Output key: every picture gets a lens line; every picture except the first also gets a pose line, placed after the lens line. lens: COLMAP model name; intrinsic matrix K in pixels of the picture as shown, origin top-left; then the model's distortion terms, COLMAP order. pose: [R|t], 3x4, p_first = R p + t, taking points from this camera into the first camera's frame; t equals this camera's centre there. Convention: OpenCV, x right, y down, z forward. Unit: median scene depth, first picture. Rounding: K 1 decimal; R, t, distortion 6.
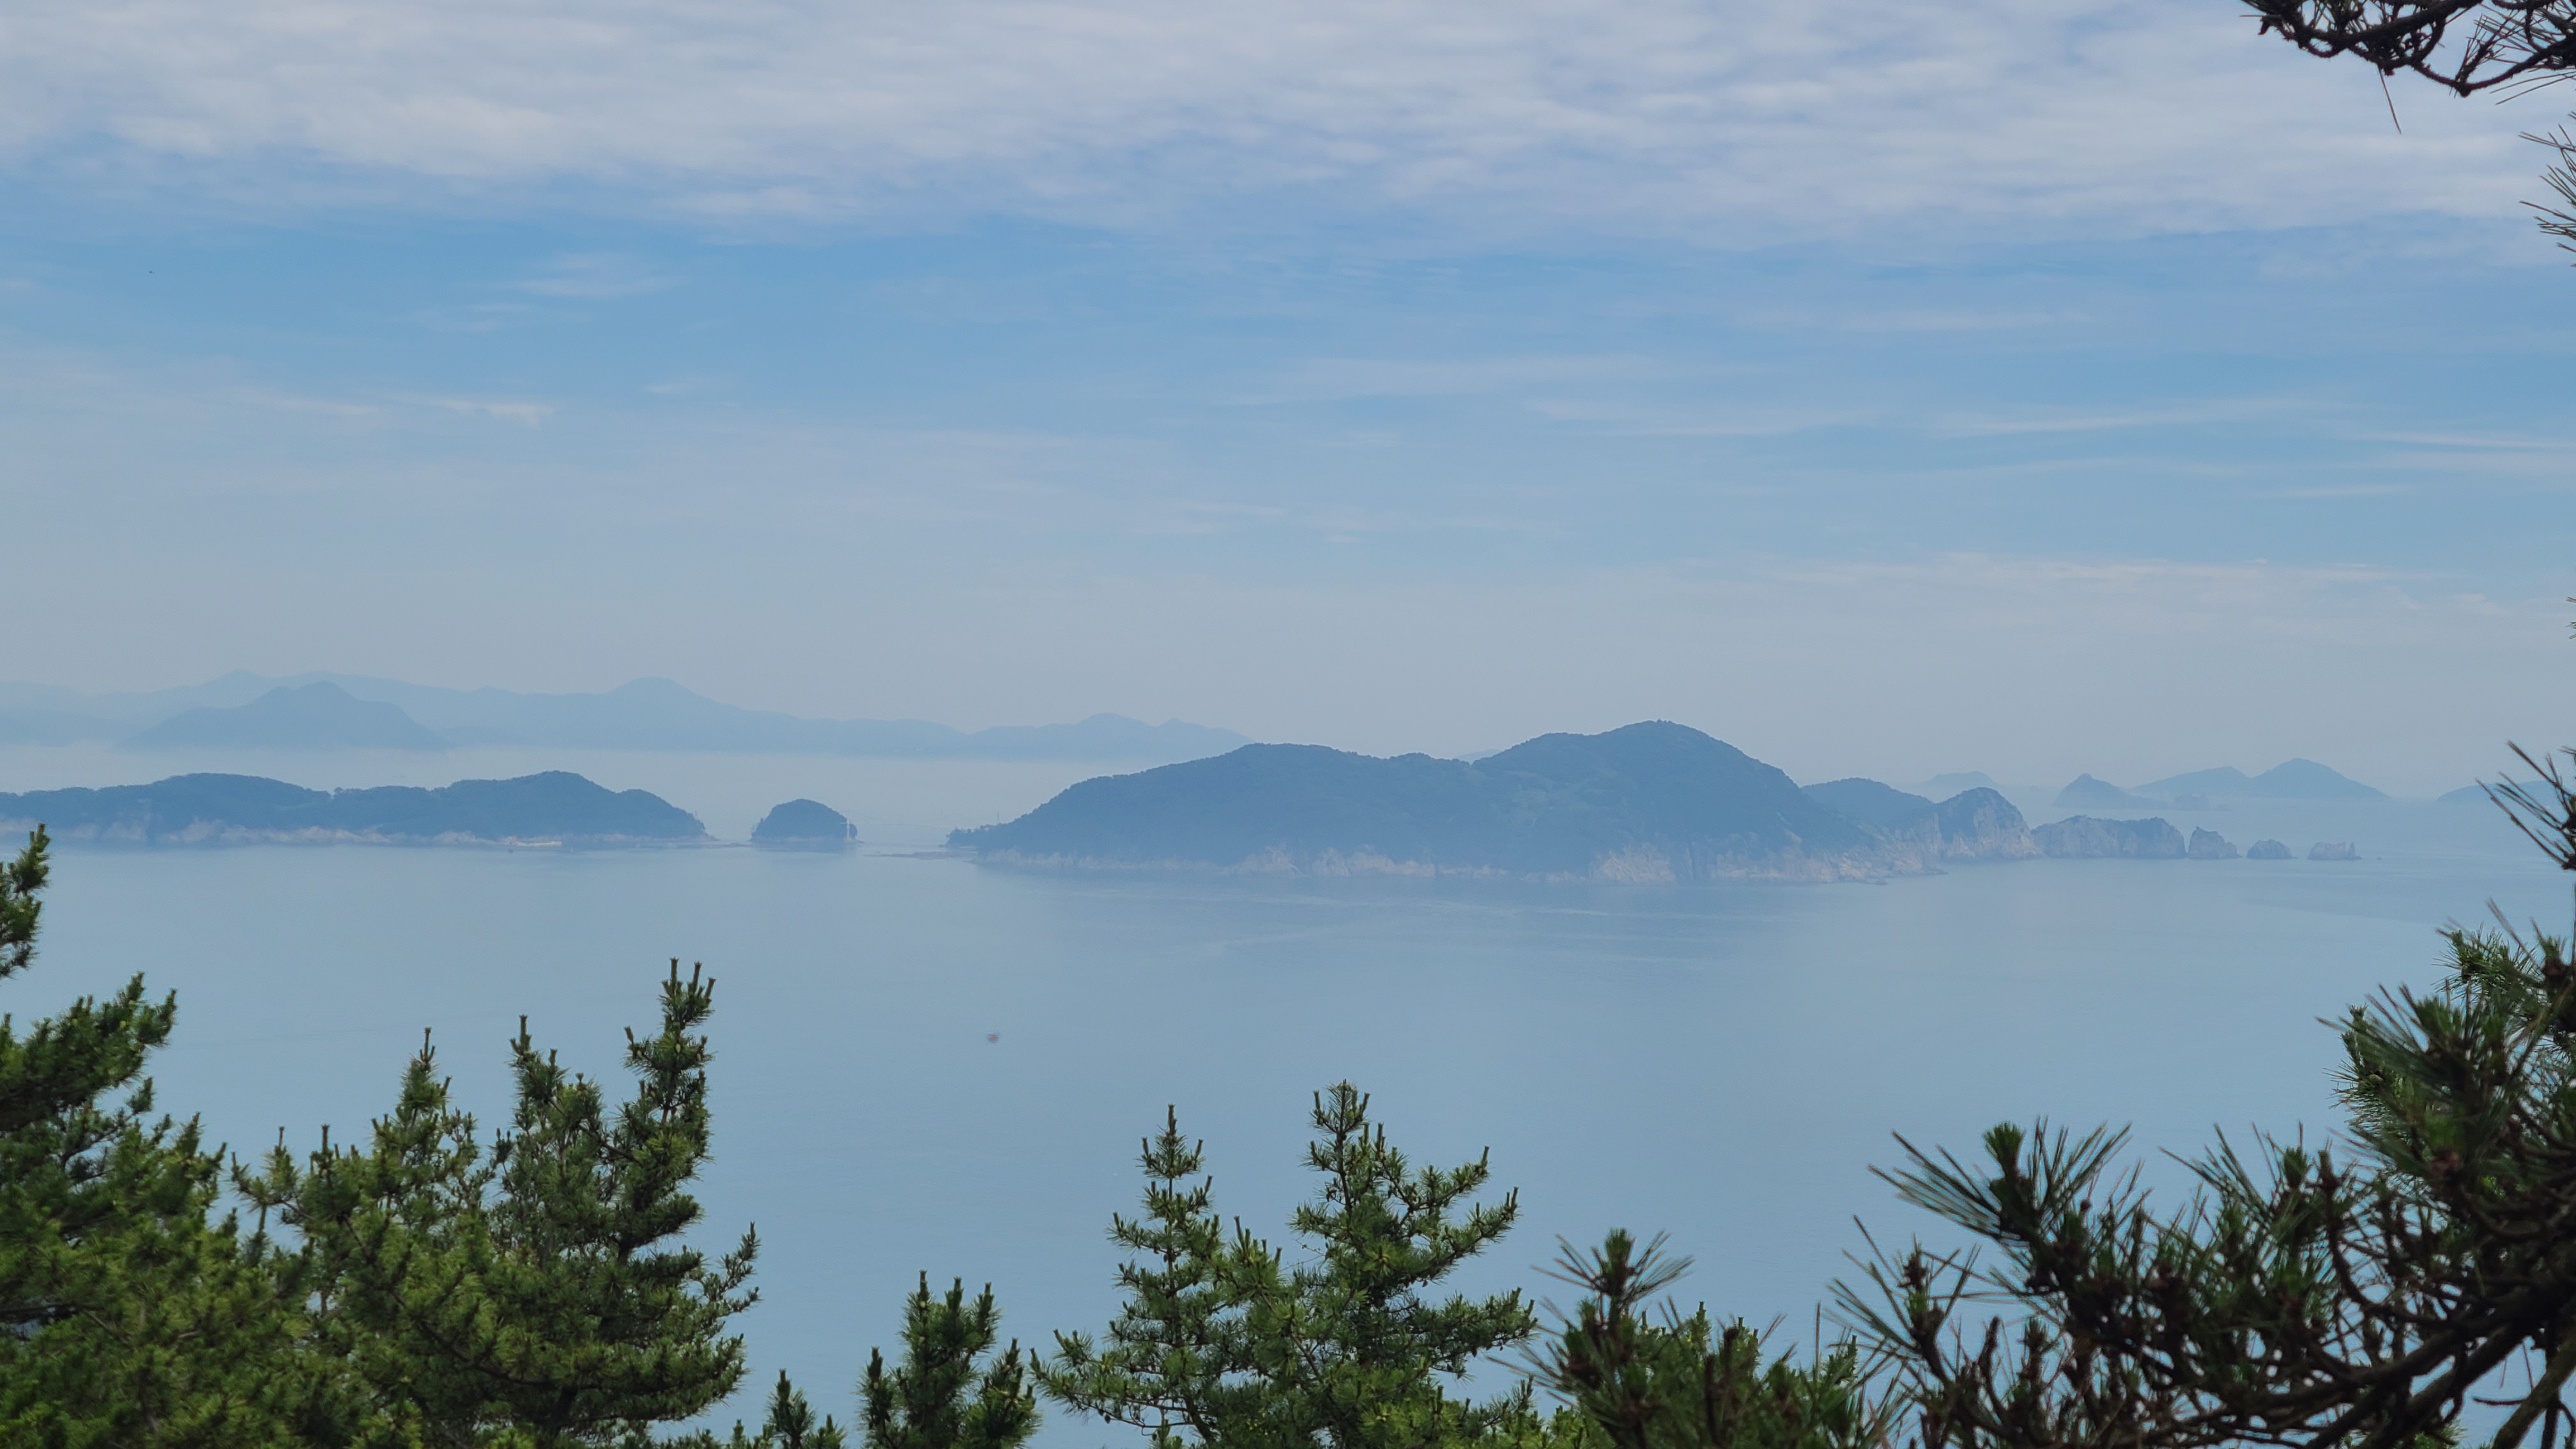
lens RADIAL K [[2119.4, 0, 1288.4], [0, 2119.4, 727.8], [0, 0, 1]] dist [0.026768, -0.012442]
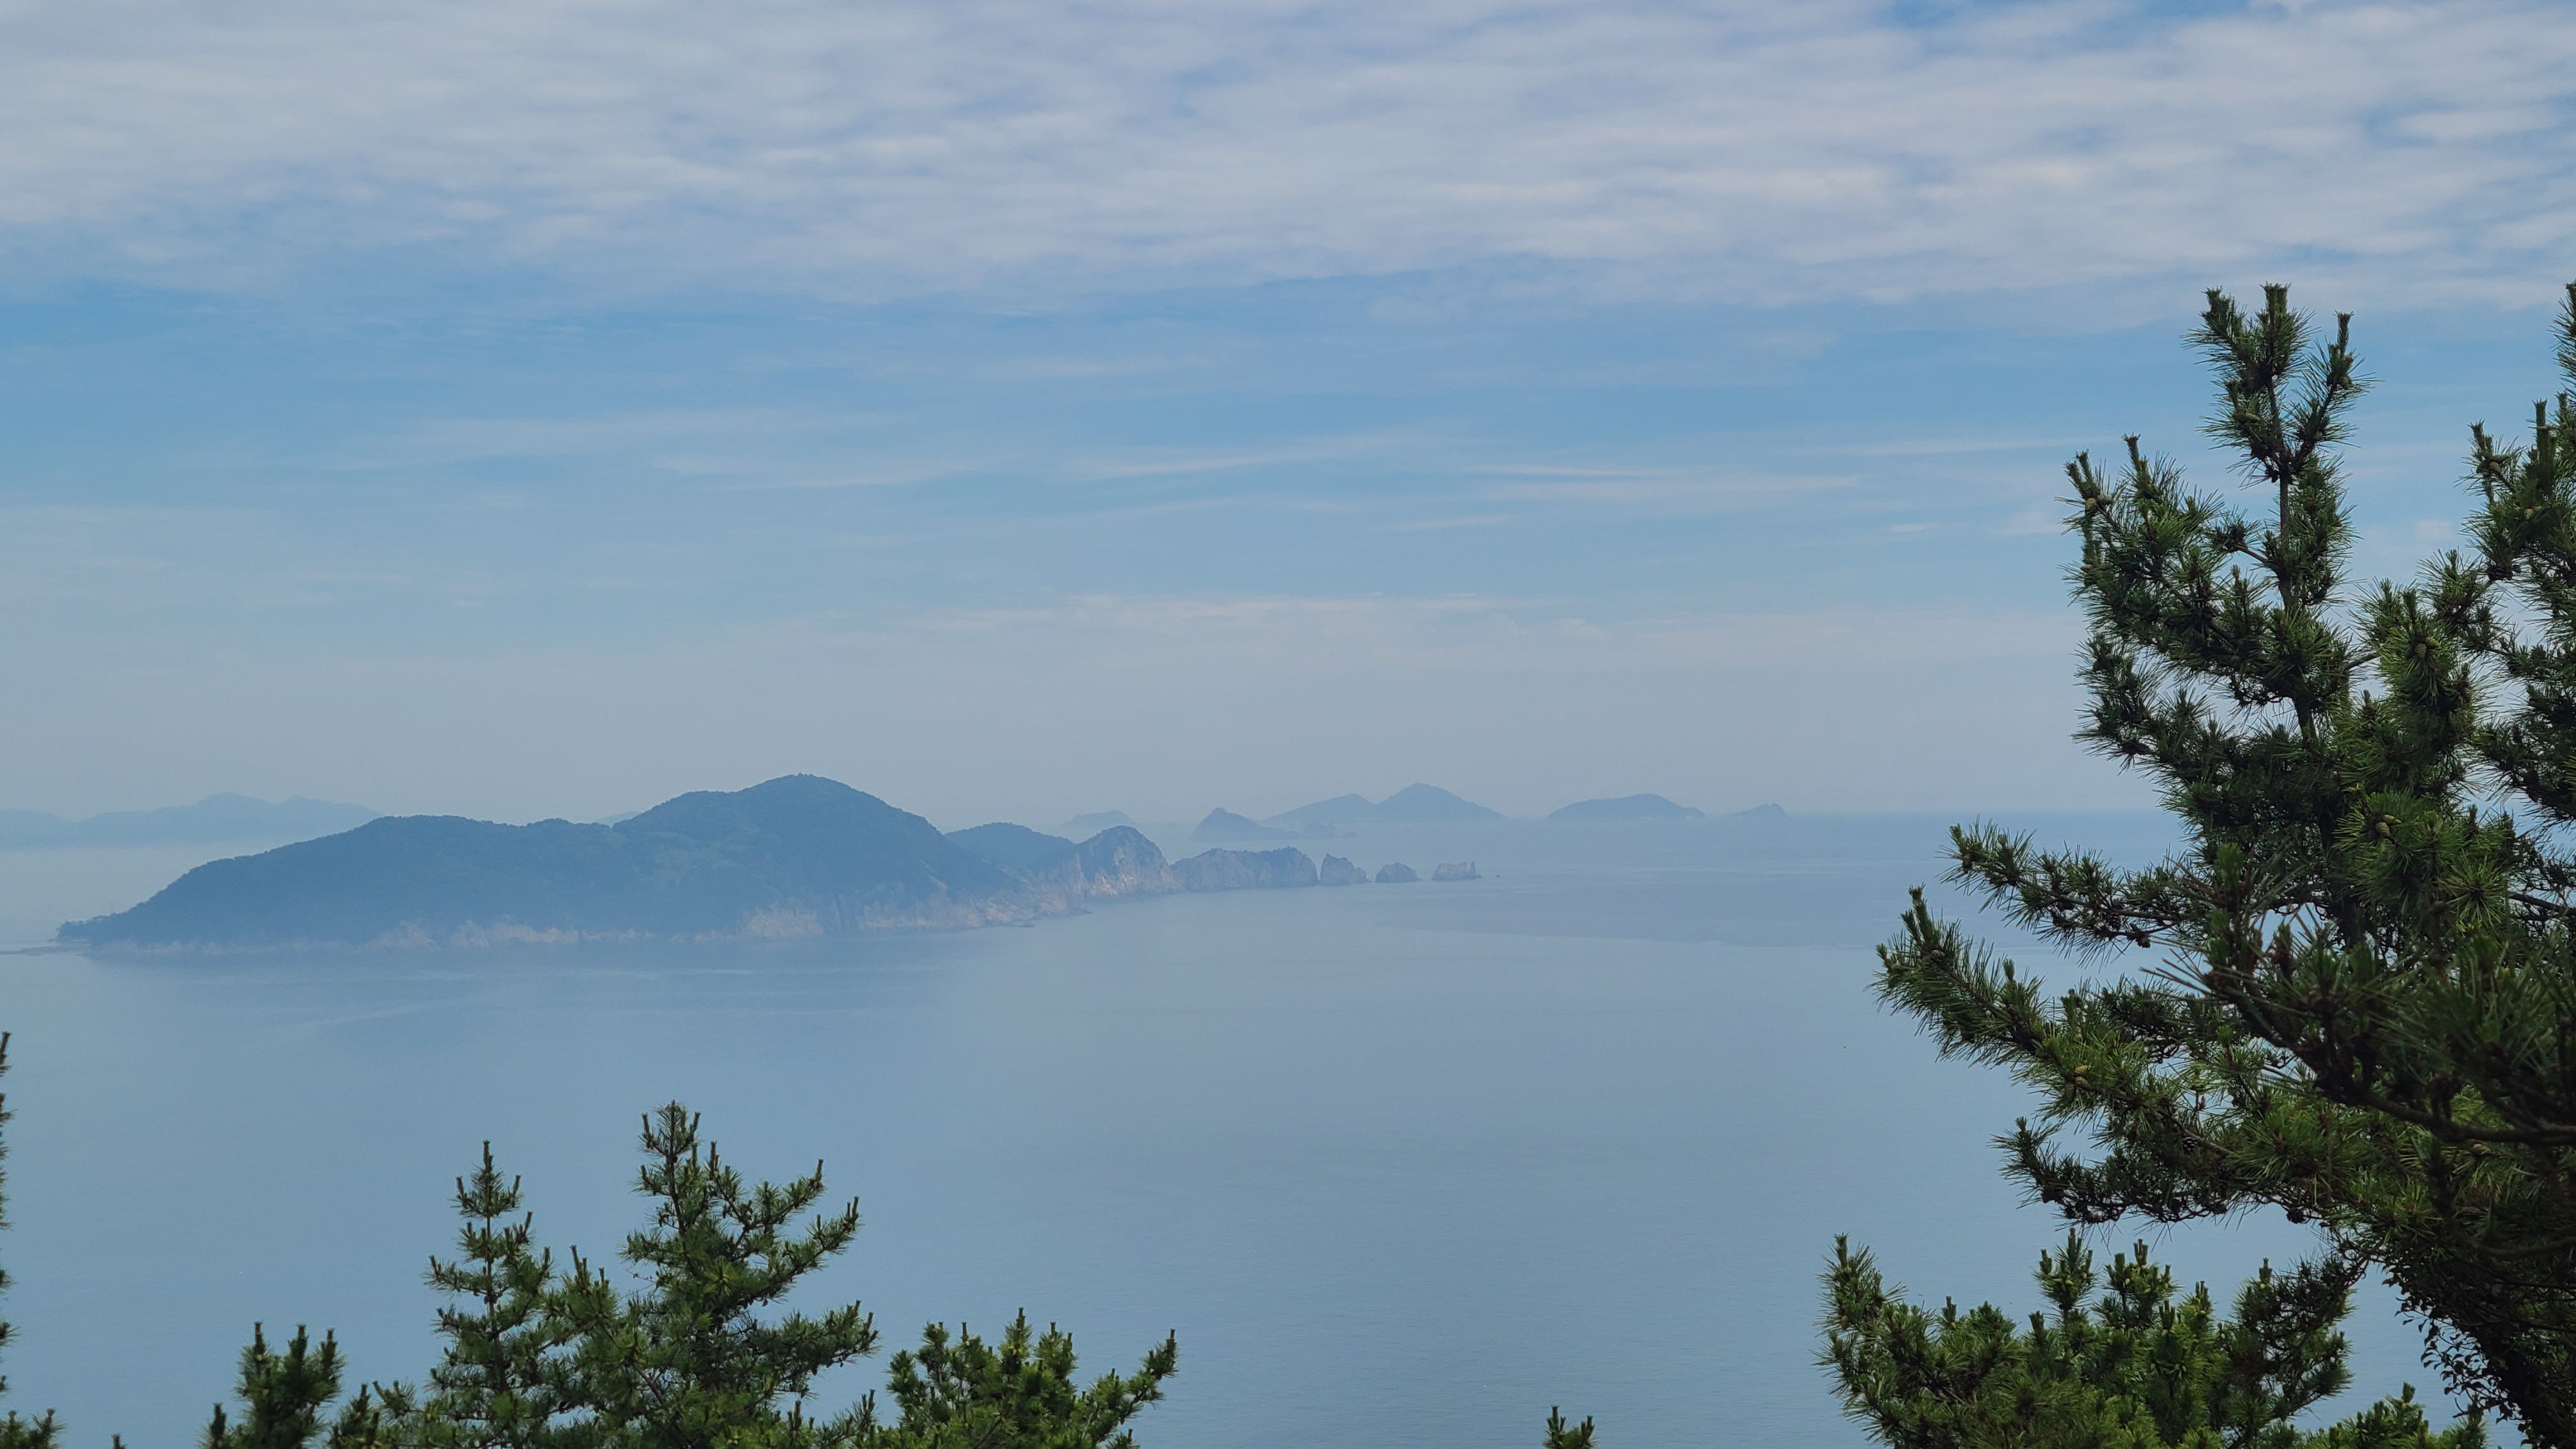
lens RADIAL K [[2119.4, 0, 1274.9], [0, 2119.4, 567.9], [0, 0, 1]] dist [0.026768, -0.012442]
pose [[0.993366, -0.038625, 0.108315, 0.288747], [0.040665, 0.999033, -0.016691, -0.073891], [-0.107565, 0.020985, 0.993977, -0.018658]]
